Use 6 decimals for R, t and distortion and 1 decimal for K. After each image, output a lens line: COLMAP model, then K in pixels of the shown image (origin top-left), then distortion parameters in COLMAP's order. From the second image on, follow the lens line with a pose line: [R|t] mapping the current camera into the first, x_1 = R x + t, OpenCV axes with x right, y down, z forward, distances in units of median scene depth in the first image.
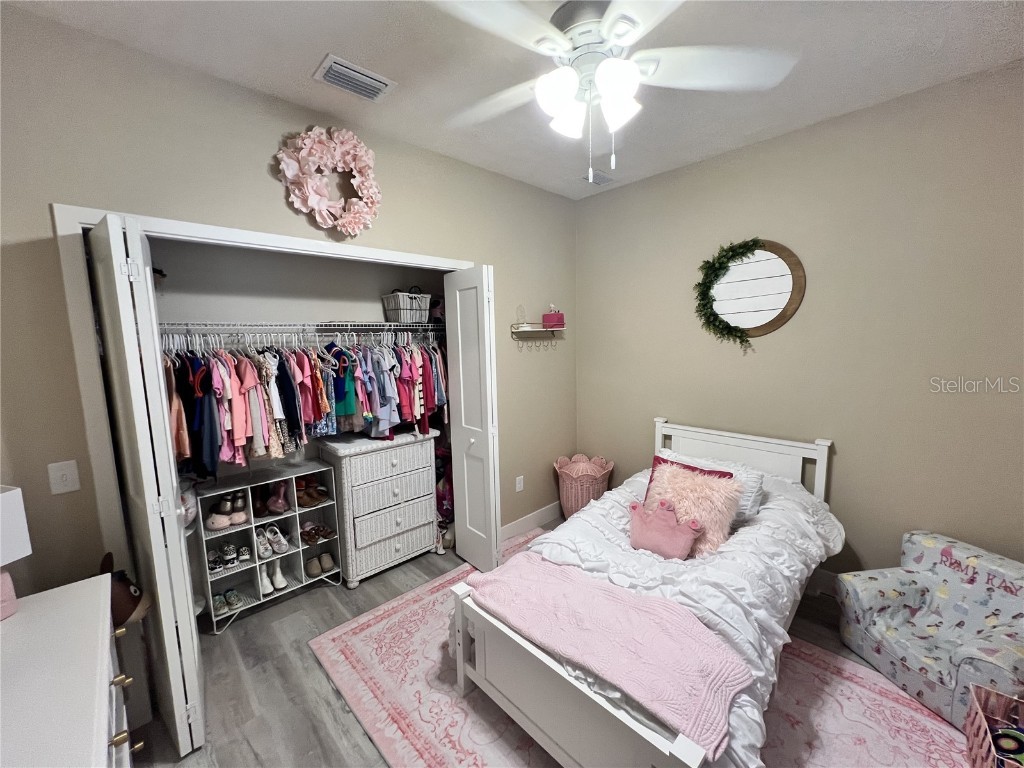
lens RADIAL K [[410.0, 0, 516.0], [0, 410.0, 385.7], [0, 0, 1]] dist [-0.001872, 0.001093]
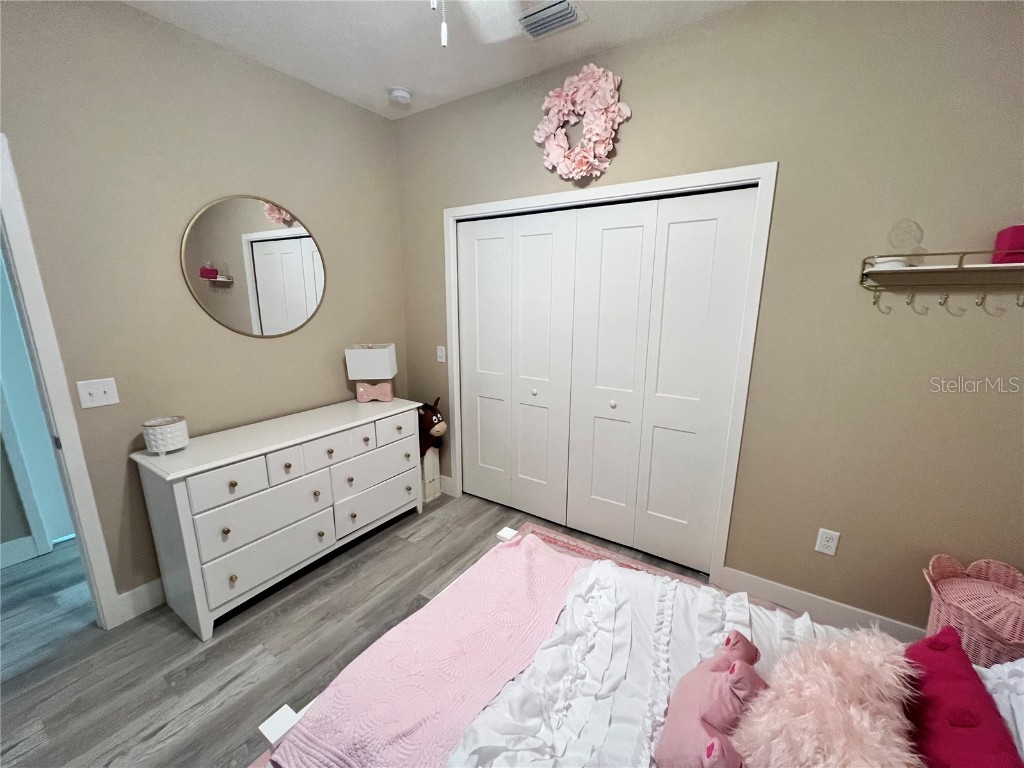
lens RADIAL K [[410.0, 0, 511.8], [0, 410.0, 385.7], [0, 0, 1]] dist [-0.001872, 0.001093]
pose [[0.203118, 0.229223, -0.951945, 0.445603], [-0.123596, 0.970438, 0.207304, -0.043506], [0.971322, 0.075550, 0.225444, 0.445864]]
